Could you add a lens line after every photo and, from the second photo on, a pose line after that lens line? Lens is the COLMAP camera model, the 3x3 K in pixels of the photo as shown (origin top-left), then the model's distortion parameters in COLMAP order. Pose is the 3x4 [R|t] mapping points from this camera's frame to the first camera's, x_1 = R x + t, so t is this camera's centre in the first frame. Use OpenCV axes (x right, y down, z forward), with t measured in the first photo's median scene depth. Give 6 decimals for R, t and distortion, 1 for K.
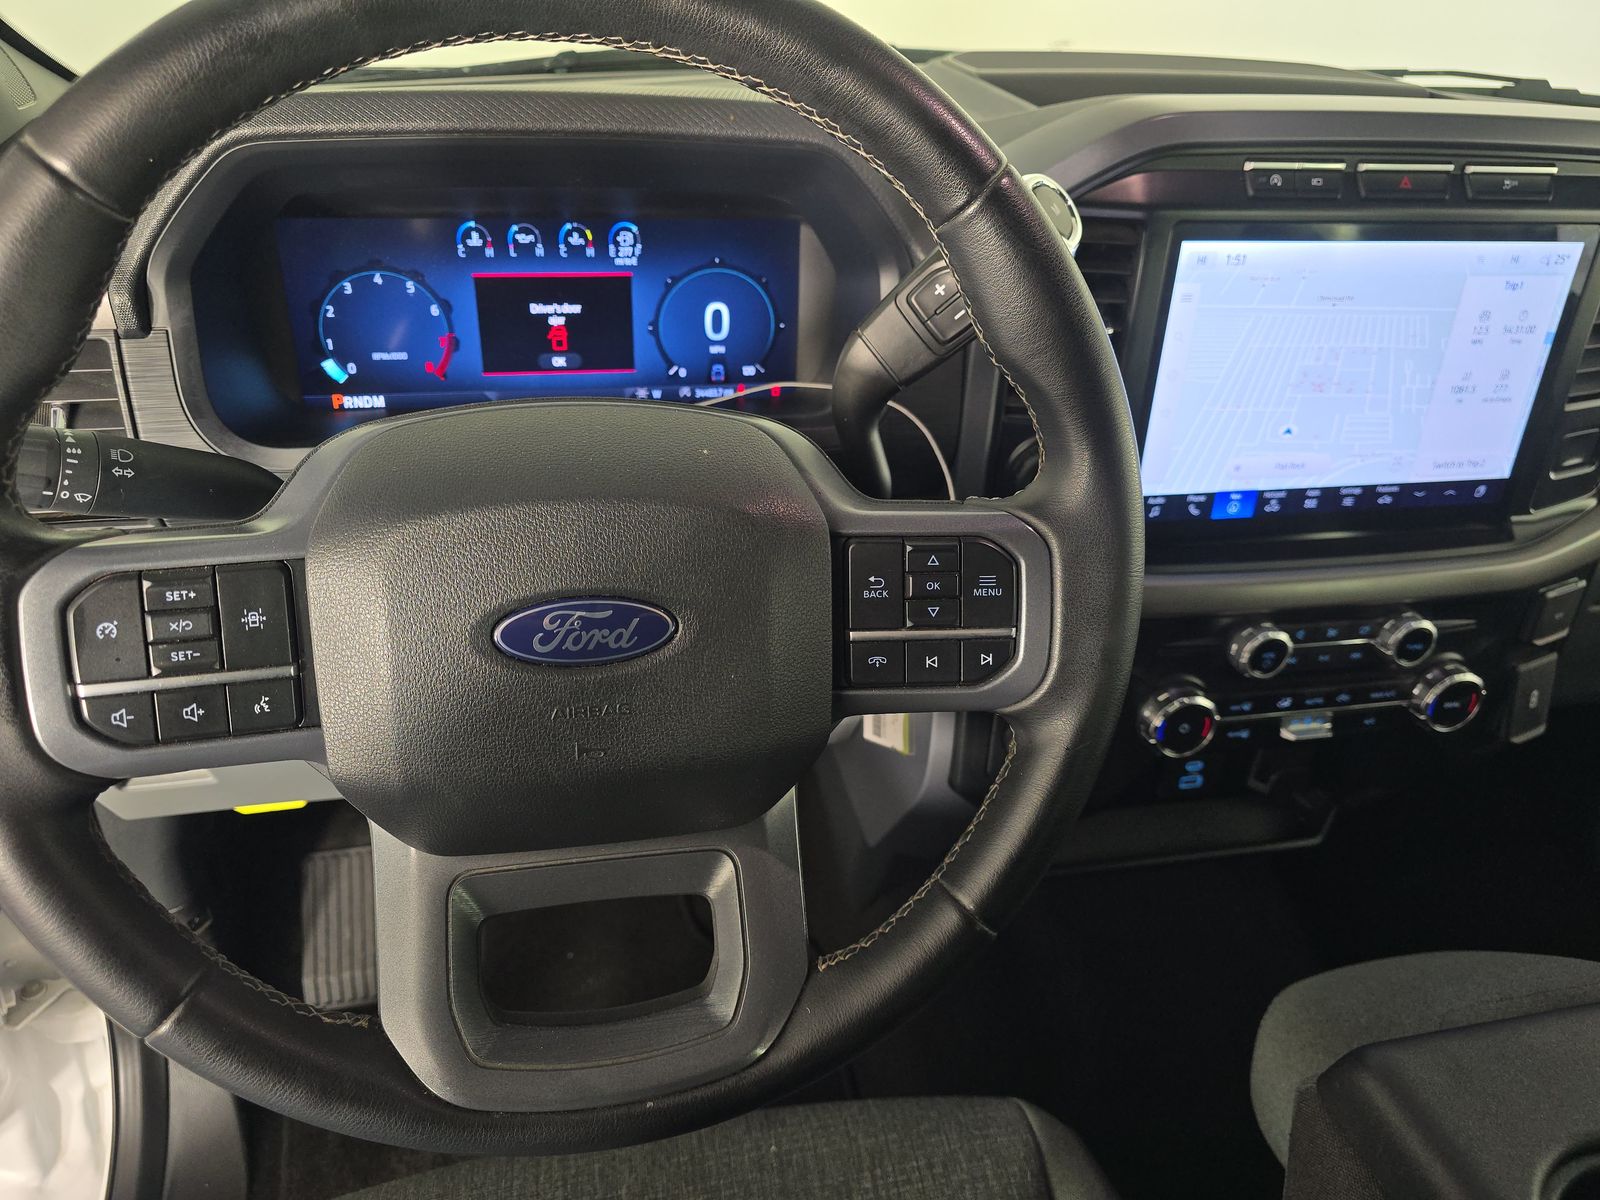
lens RADIAL K [[1077.6, 0, 788.0], [0, 1077.6, 609.5], [0, 0, 1]] dist [0.035205, -0.032021]
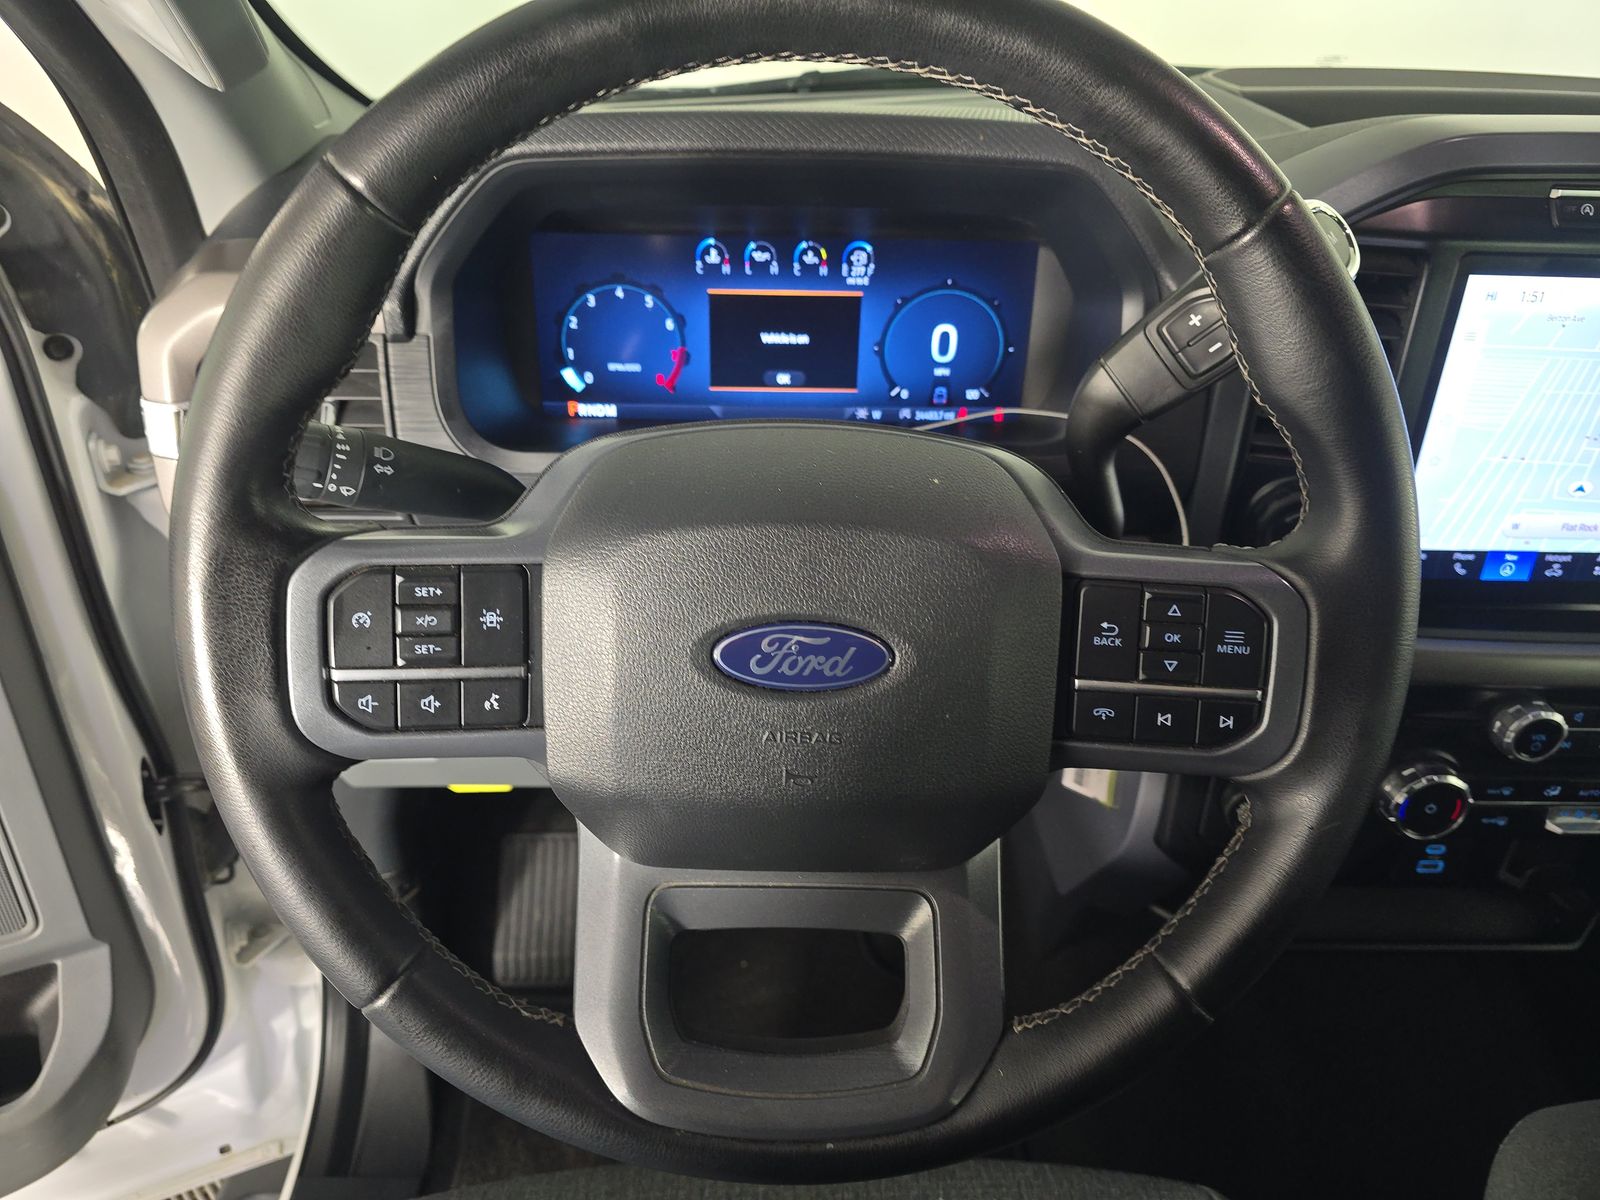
lens RADIAL K [[1077.6, 0, 799.5], [0, 1077.6, 614.2], [0, 0, 1]] dist [0.035205, -0.032021]
pose [[0.983728, 0.076063, -0.162771, -0.020017], [-0.077778, 0.996962, -0.004183, -0.008544], [0.161958, 0.016774, 0.986655, 0.016141]]
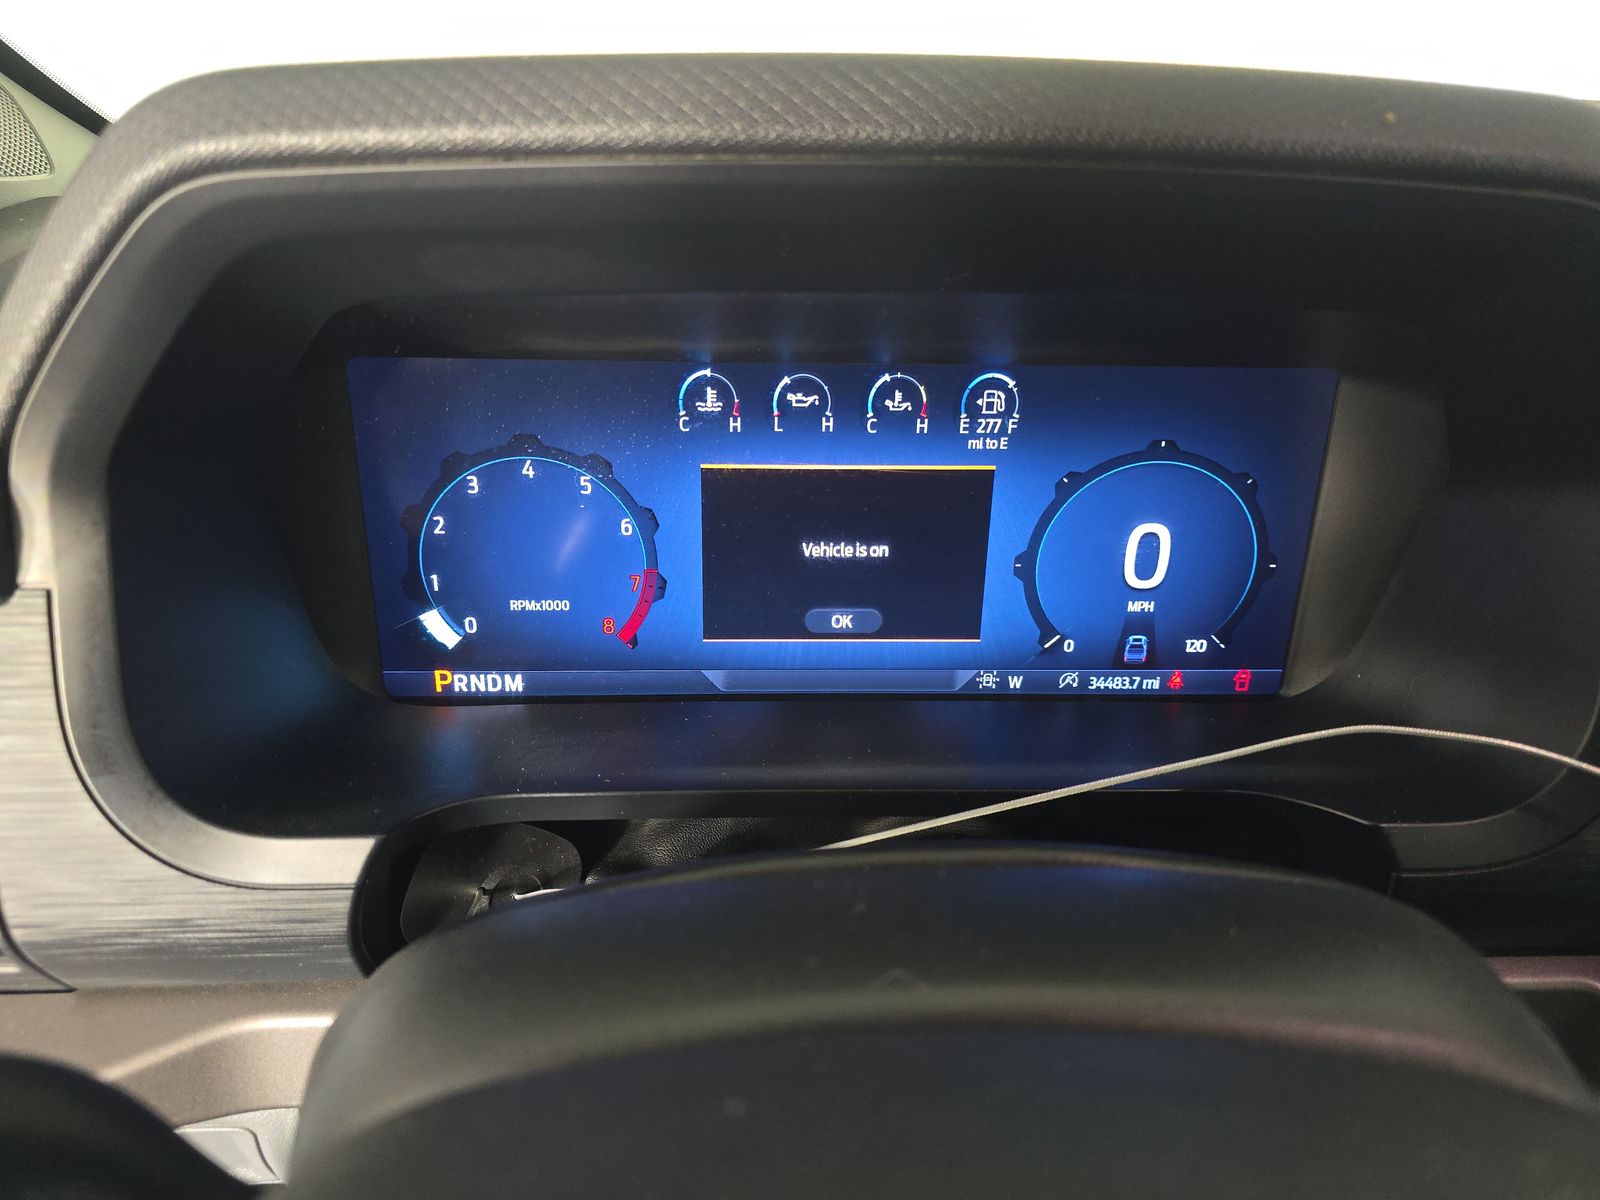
lens RADIAL K [[1077.6, 0, 810.0], [0, 1077.6, 609.9], [0, 0, 1]] dist [0.035205, -0.032021]
pose [[0.987886, 0.044253, -0.148737, -0.179546], [-0.062647, 0.990631, -0.121351, -0.204396], [0.141974, 0.129199, 0.981403, 0.573314]]
